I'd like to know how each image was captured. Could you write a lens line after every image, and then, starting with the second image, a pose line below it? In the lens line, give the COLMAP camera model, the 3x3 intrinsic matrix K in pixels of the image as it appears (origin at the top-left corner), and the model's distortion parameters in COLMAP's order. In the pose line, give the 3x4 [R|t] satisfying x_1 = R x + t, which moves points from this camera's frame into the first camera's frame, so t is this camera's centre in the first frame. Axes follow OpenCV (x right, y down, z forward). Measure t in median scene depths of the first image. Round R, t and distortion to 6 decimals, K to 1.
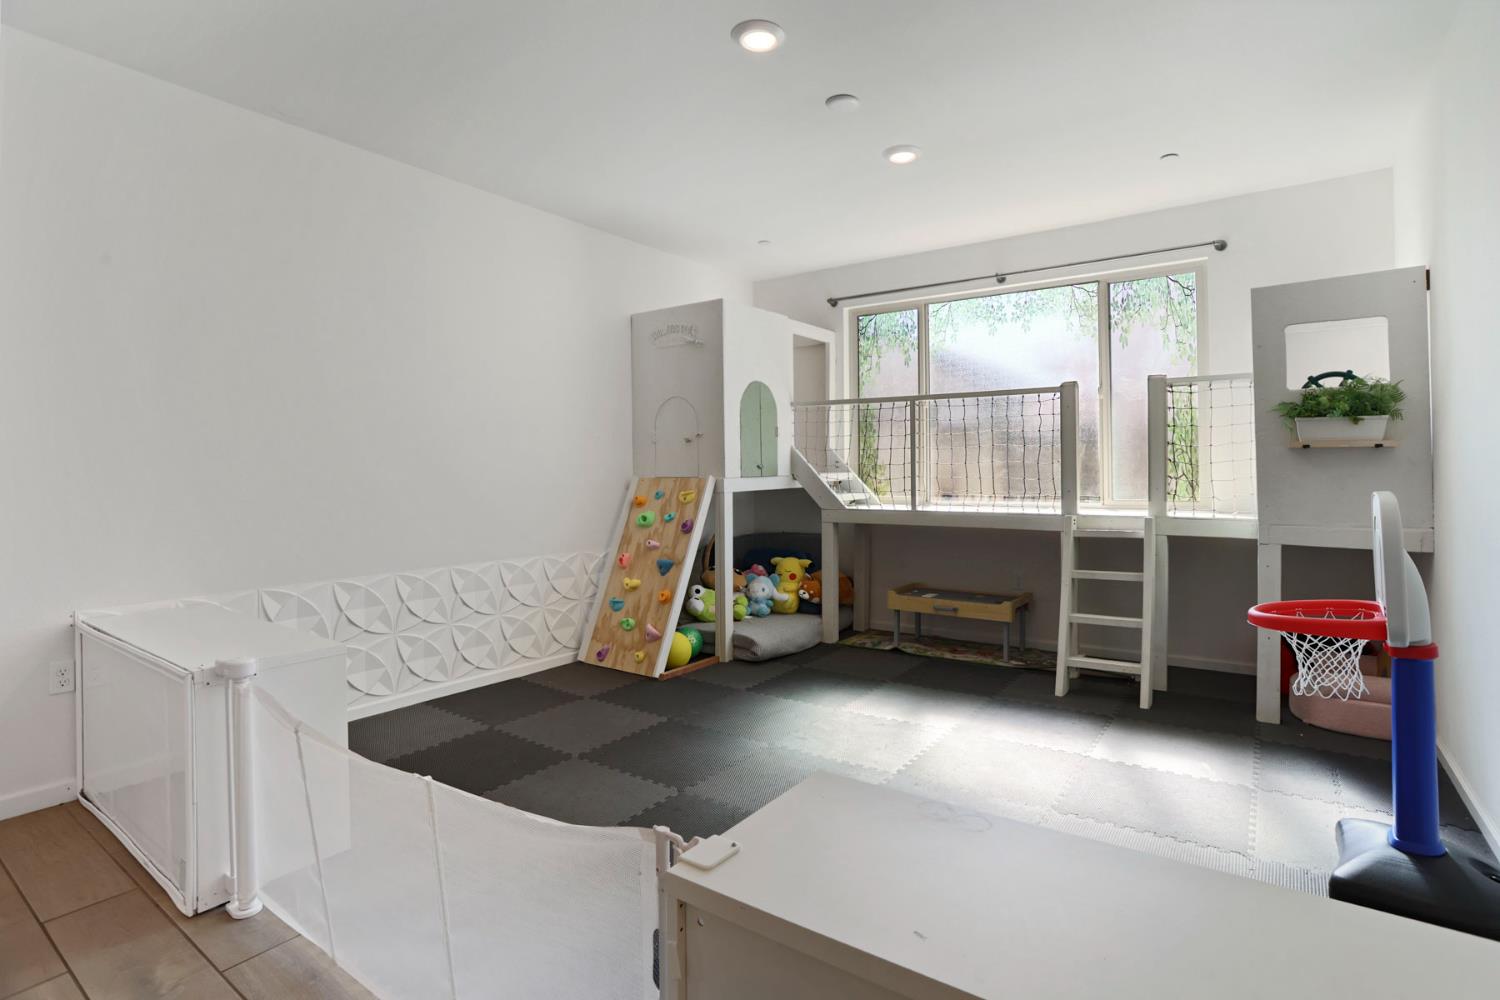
lens RADIAL K [[729.8, 0, 781.6], [0, 729.8, 466.5], [0, 0, 1]] dist [-0.034910, 0.006174]
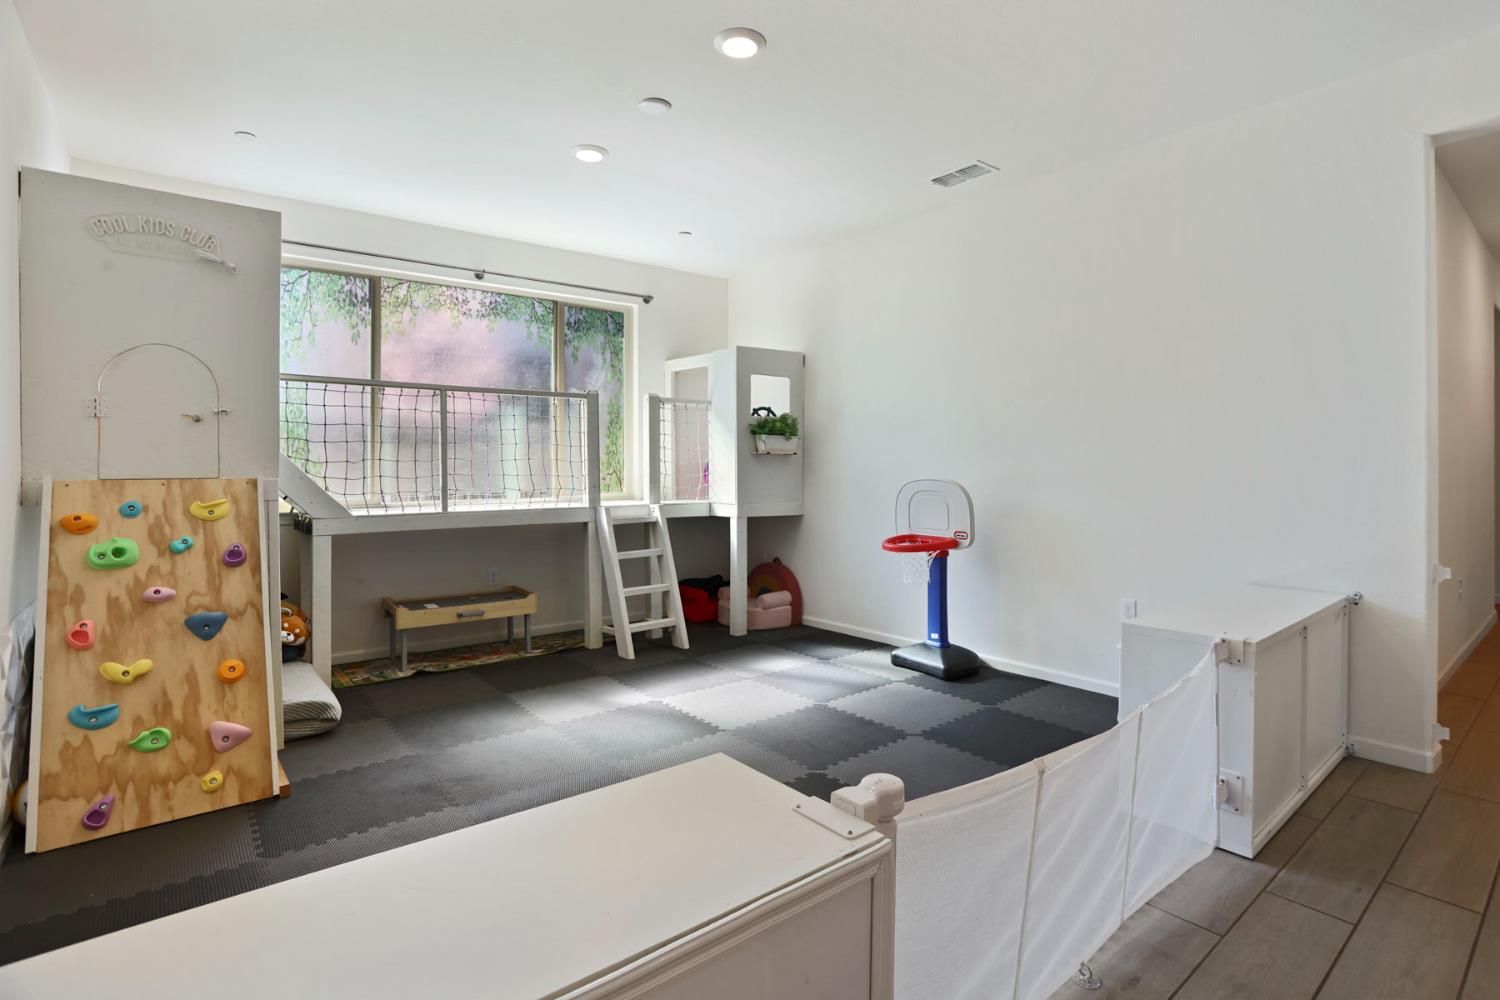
lens RADIAL K [[729.8, 0, 729.3], [0, 729.8, 468.5], [0, 0, 1]] dist [-0.034910, 0.006174]
pose [[0.326135, 0.000860, 0.945323, -0.566290], [-0.005535, 0.999984, 0.001000, 0.003524], [-0.945307, -0.005558, 0.326134, 0.383595]]
